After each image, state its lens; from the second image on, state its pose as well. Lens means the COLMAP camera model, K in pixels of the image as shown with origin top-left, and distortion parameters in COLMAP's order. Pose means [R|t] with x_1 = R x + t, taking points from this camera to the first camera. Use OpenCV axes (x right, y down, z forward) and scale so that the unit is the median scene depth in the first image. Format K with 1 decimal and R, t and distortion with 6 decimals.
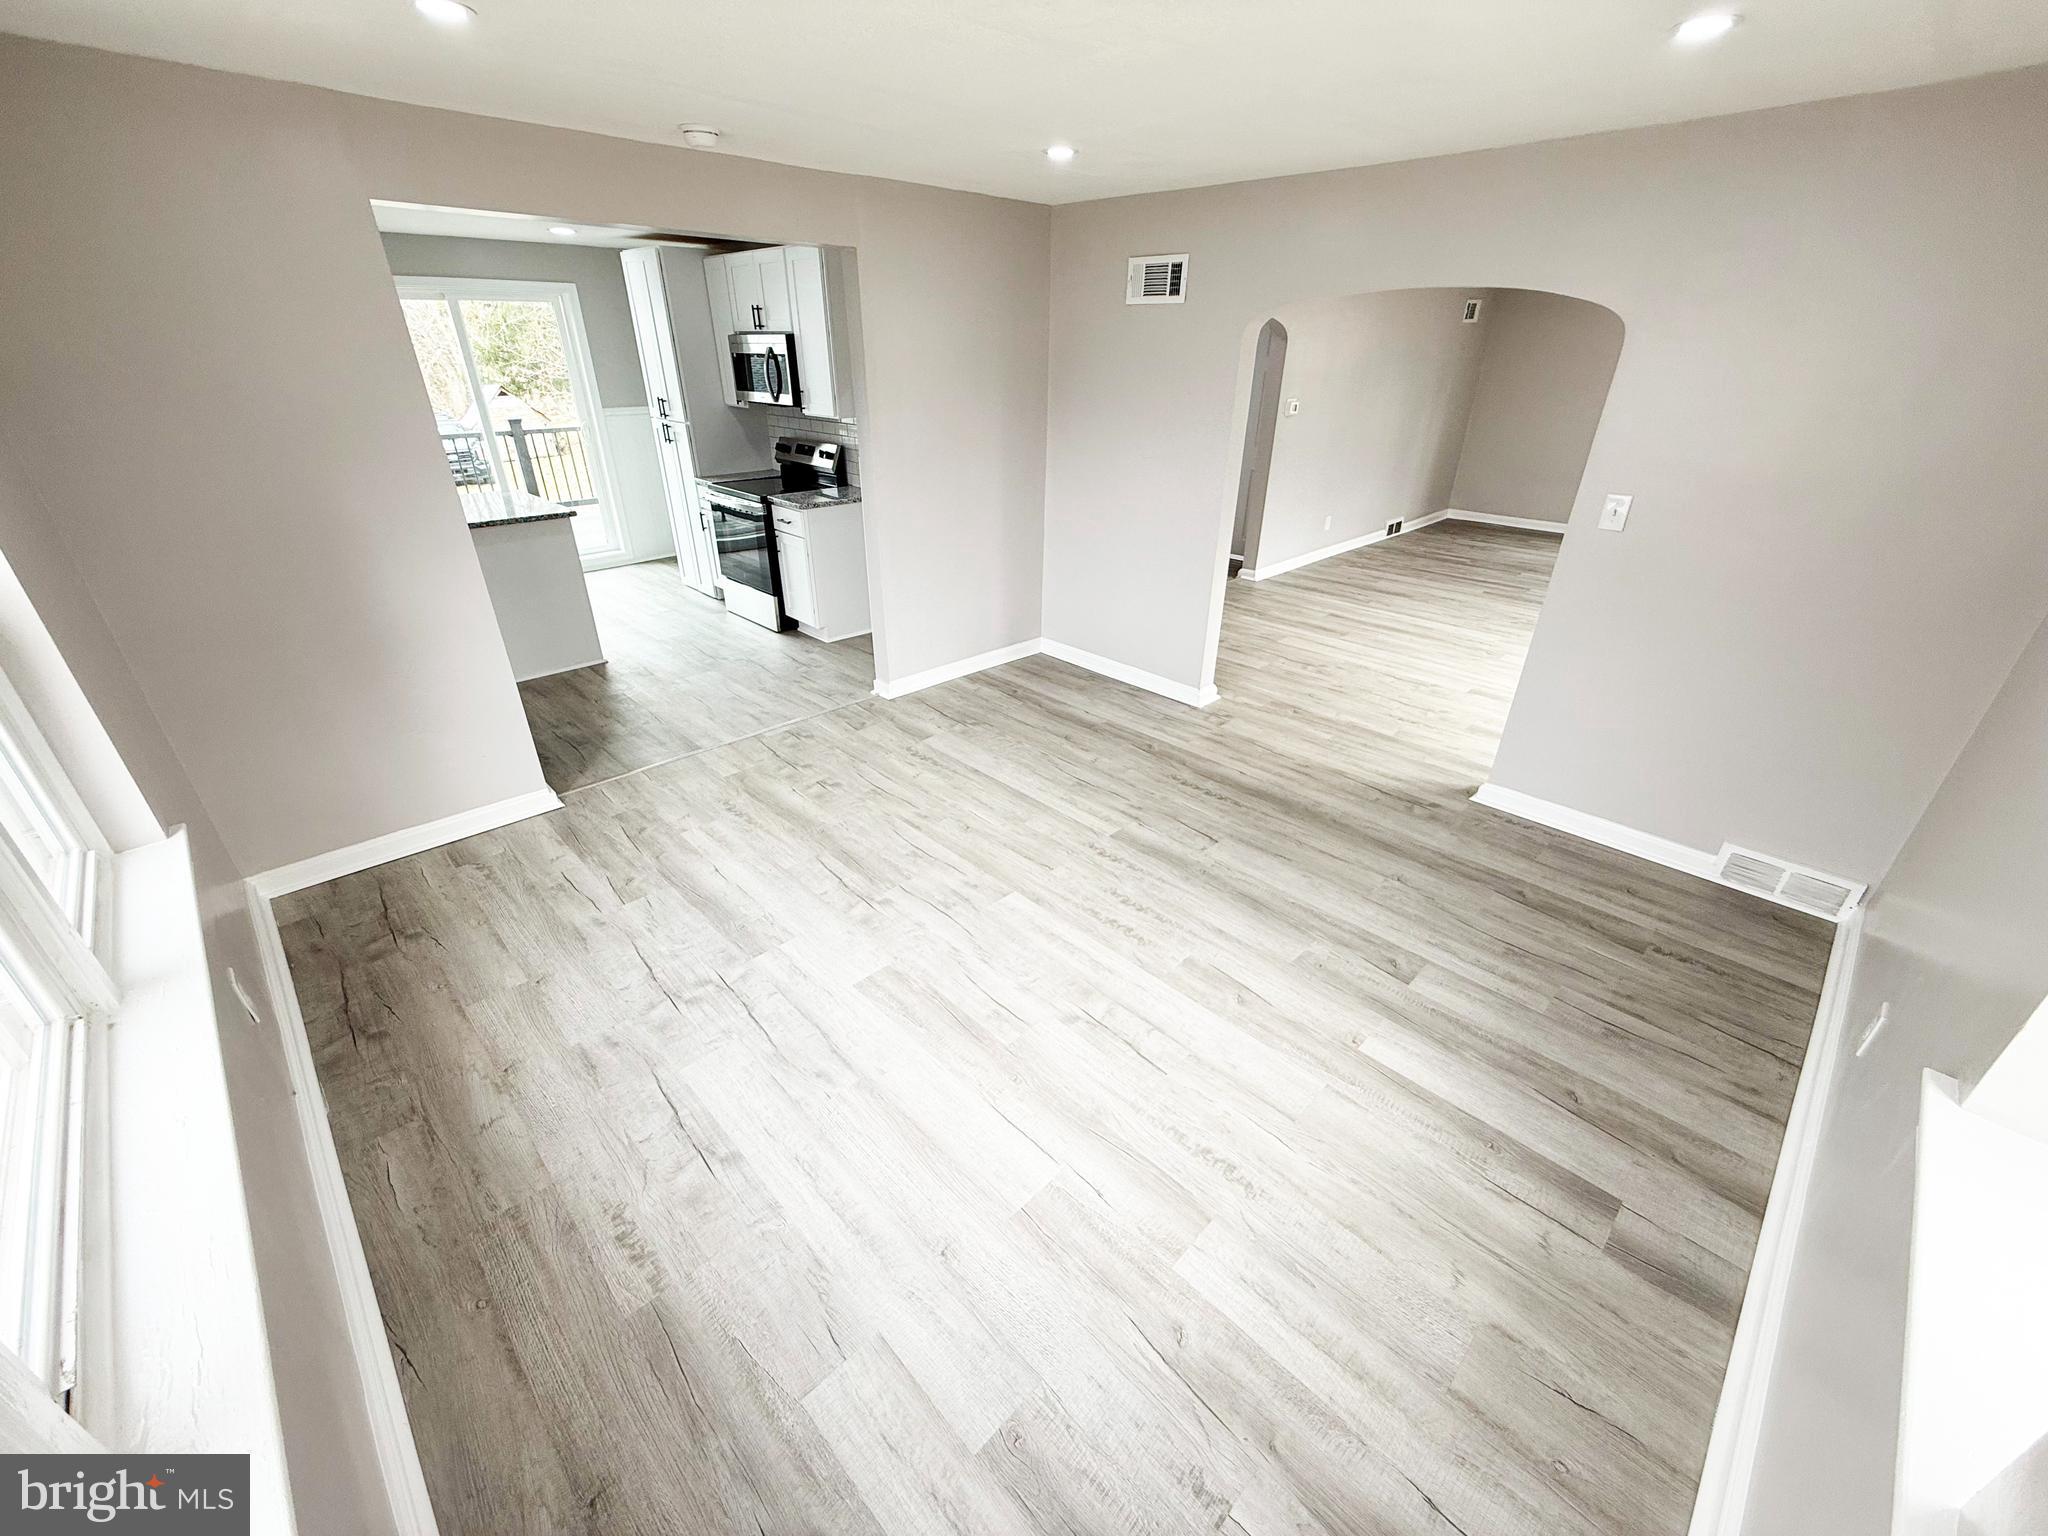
lens RADIAL K [[818.3, 0, 1031.4], [0, 818.3, 775.6], [0, 0, 1]] dist [-0.007687, -0.000362]
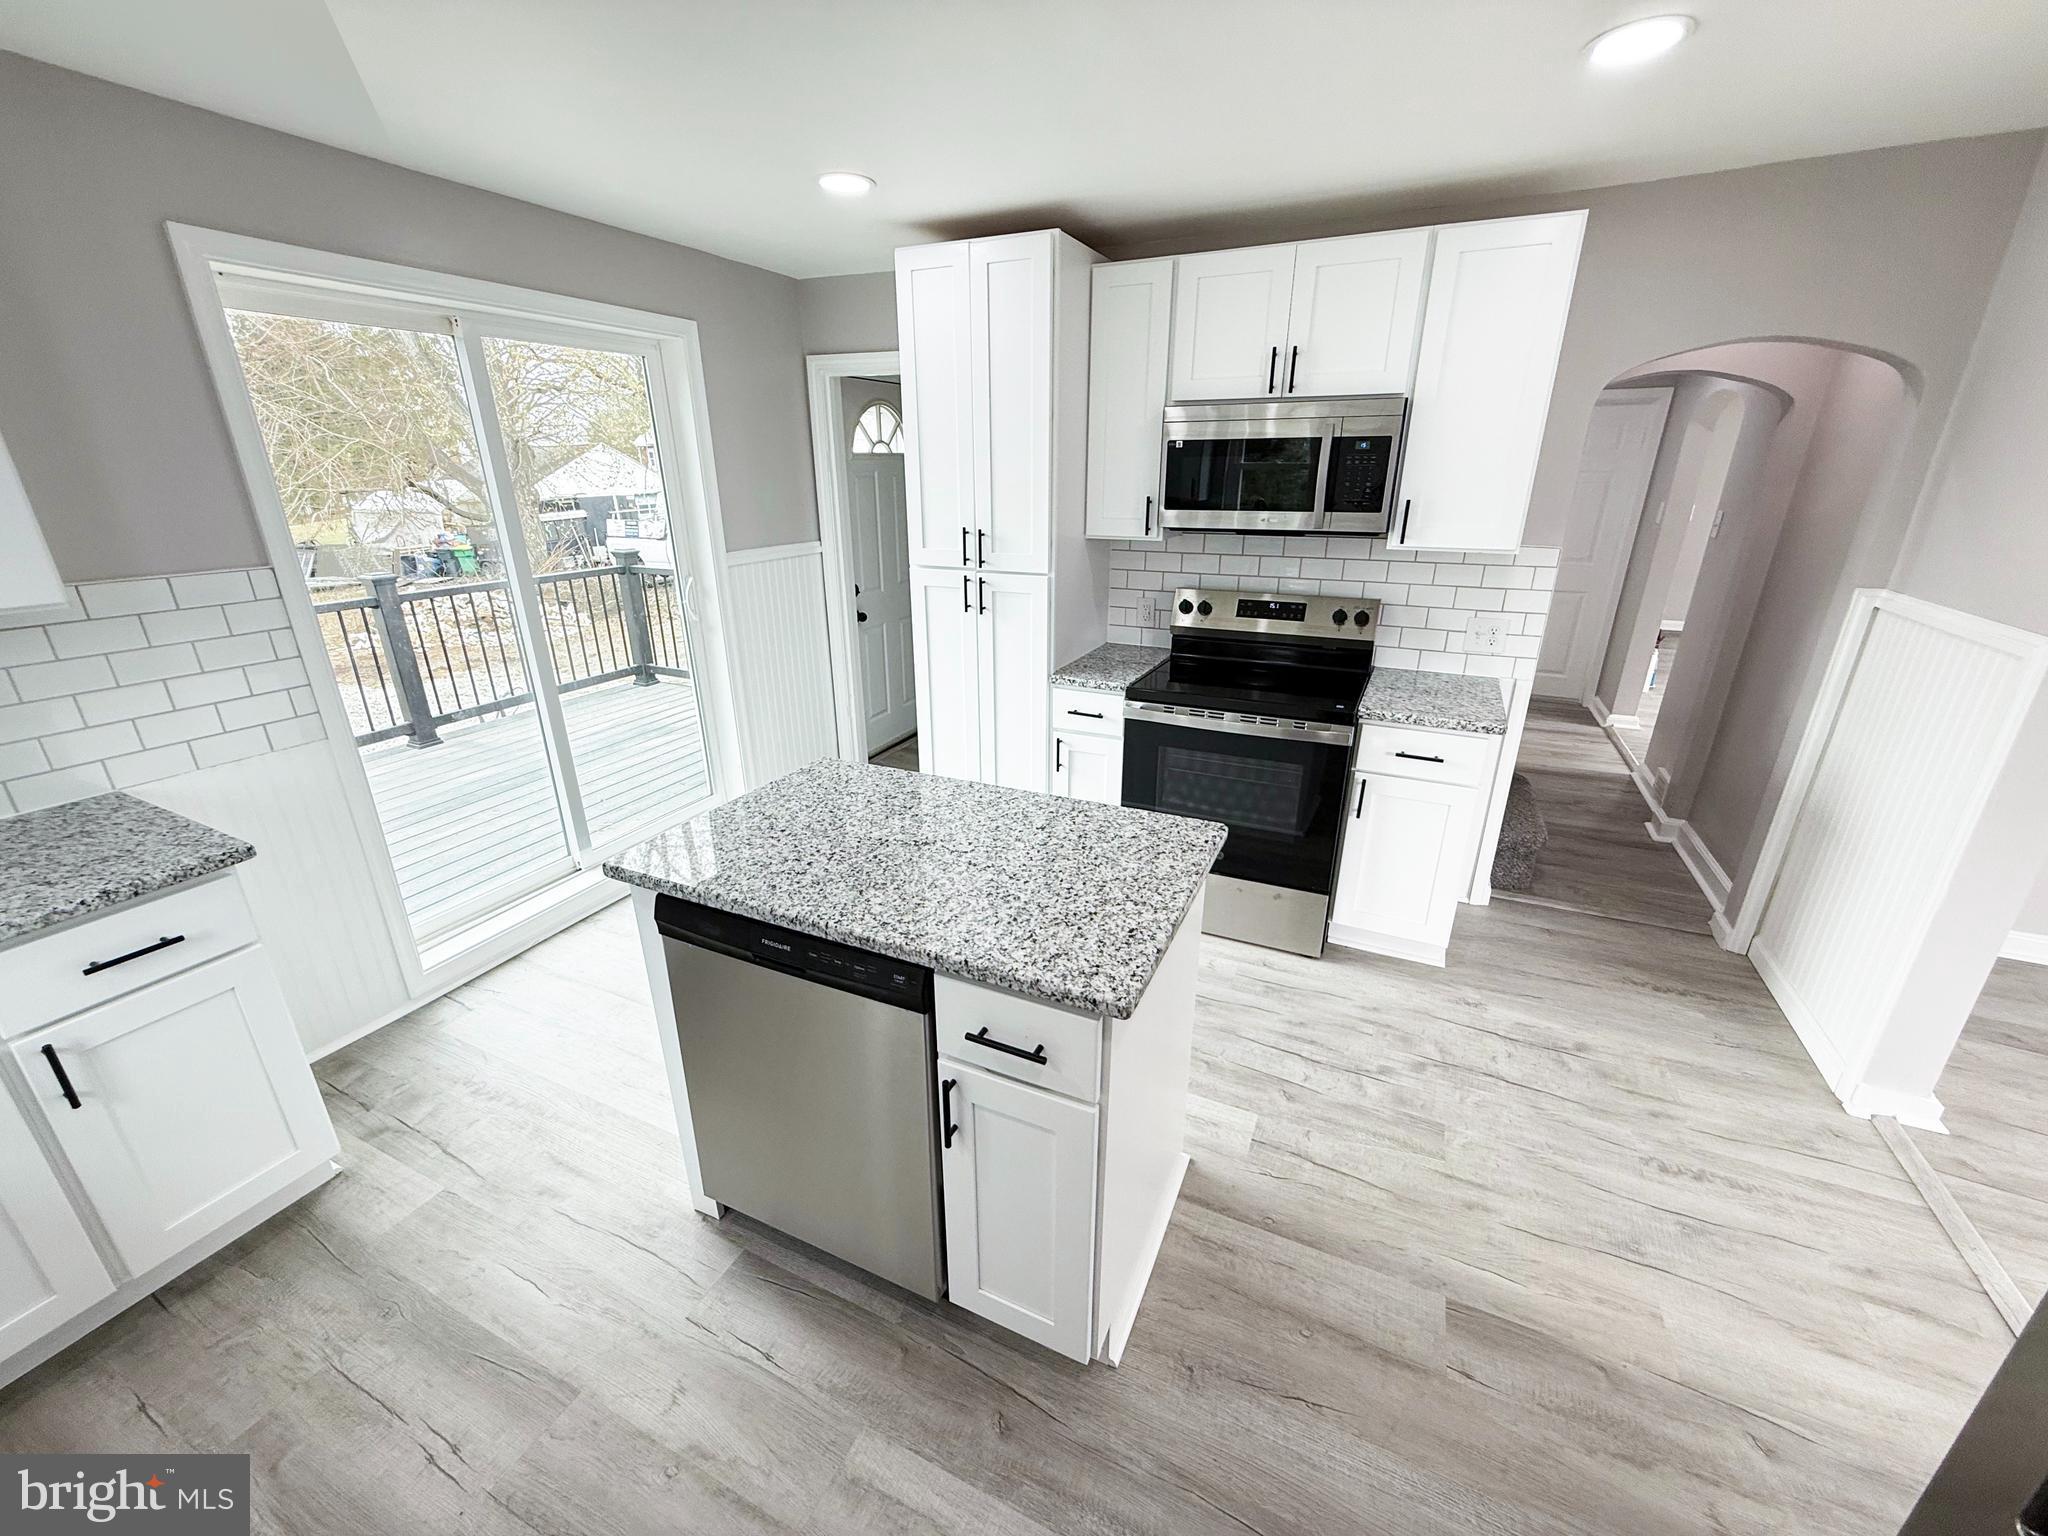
lens RADIAL K [[818.3, 0, 1023.9], [0, 818.3, 769.6], [0, 0, 1]] dist [-0.007687, -0.000362]
pose [[0.941794, -0.134070, 0.308300, -0.867380], [0.171846, 0.980166, -0.098712, -0.377331], [-0.288950, 0.145946, 0.946154, 0.770315]]
